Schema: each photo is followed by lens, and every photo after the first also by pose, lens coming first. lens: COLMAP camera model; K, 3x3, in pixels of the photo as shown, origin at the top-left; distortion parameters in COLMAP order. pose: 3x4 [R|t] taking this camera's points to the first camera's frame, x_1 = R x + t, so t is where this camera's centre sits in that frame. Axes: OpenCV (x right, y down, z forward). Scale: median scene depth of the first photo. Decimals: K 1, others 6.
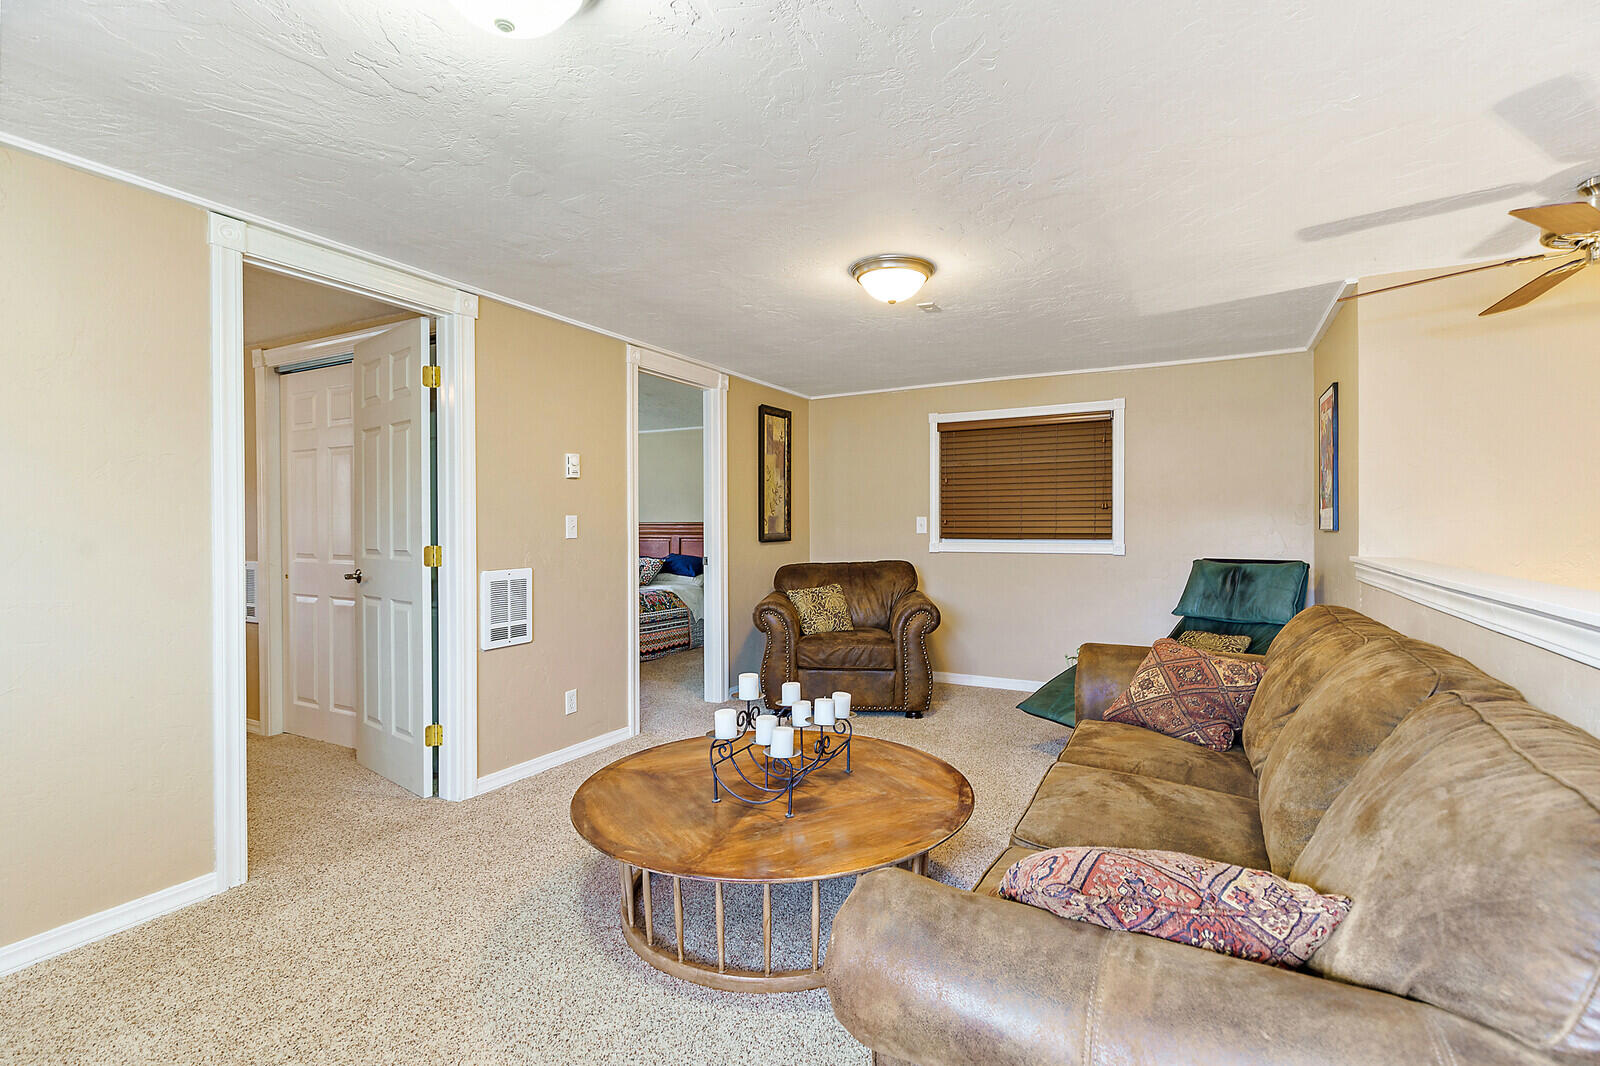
lens RADIAL K [[733.3, 0, 810.9], [0, 733.3, 528.4], [0, 0, 1]] dist [0.004583, 0.000140]
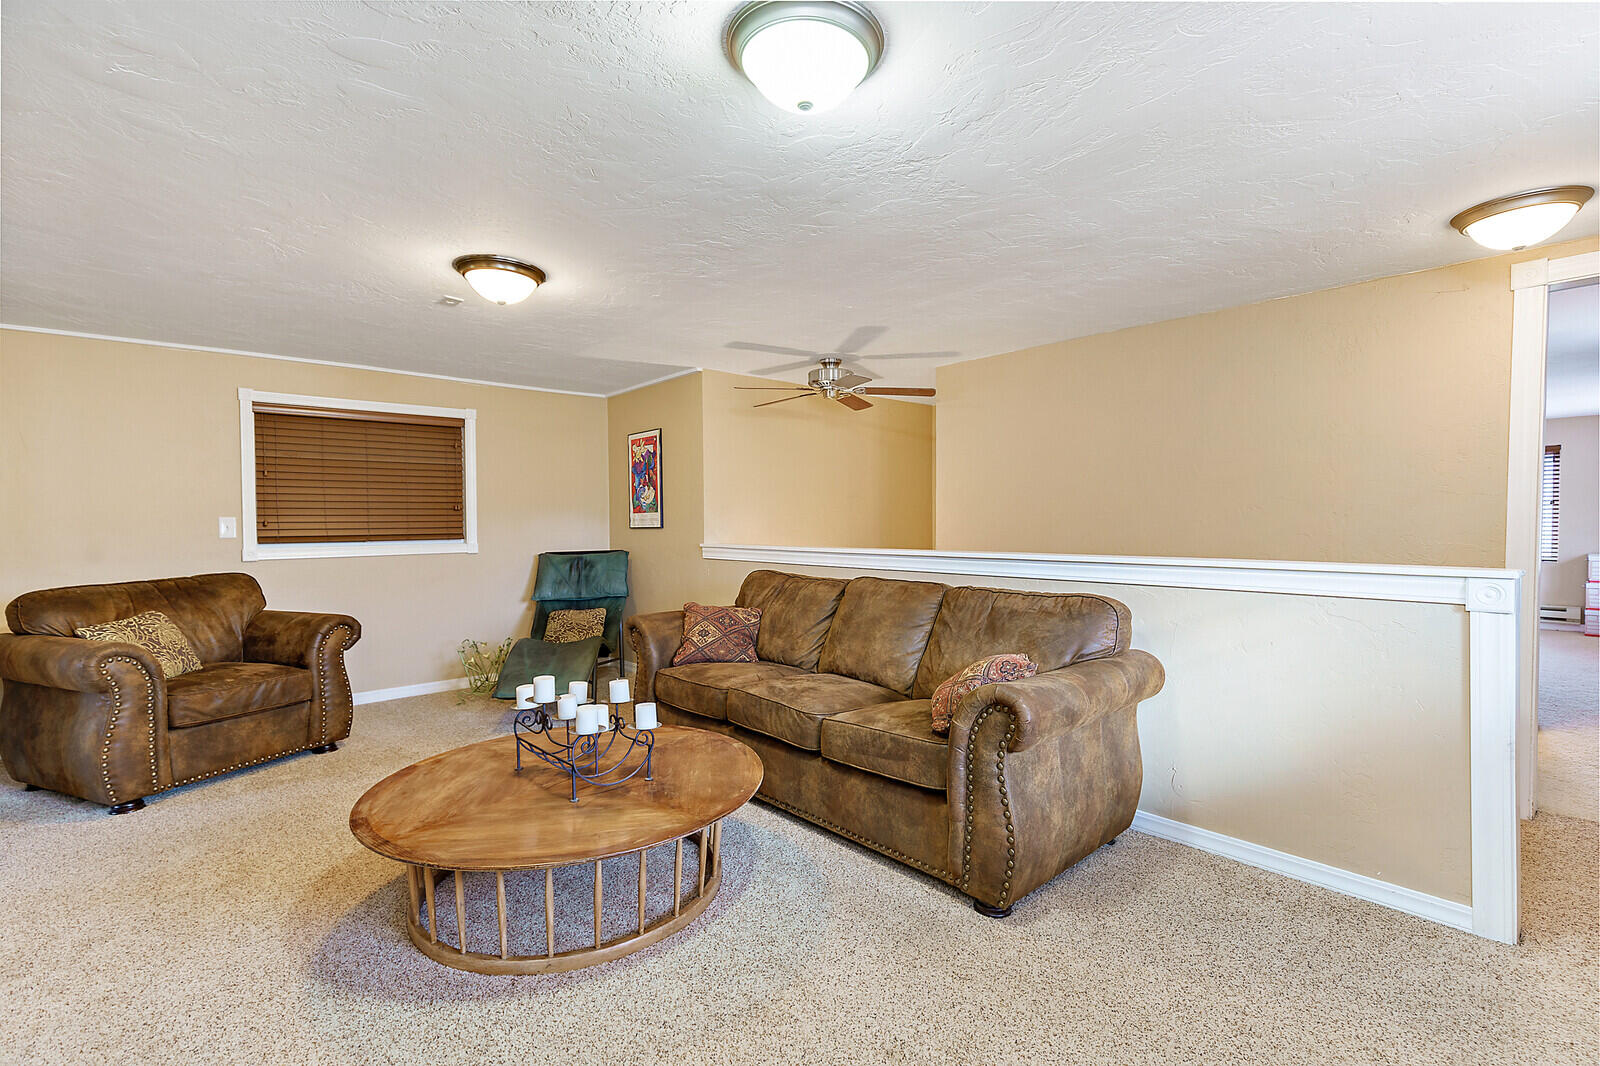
lens RADIAL K [[733.3, 0, 810.0], [0, 733.3, 533.8], [0, 0, 1]] dist [0.004583, 0.000140]
pose [[0.334732, -0.016941, 0.942161, -0.478874], [0.013410, 0.999823, 0.013213, 0.000006], [-0.942218, 0.008211, 0.334900, 0.180977]]
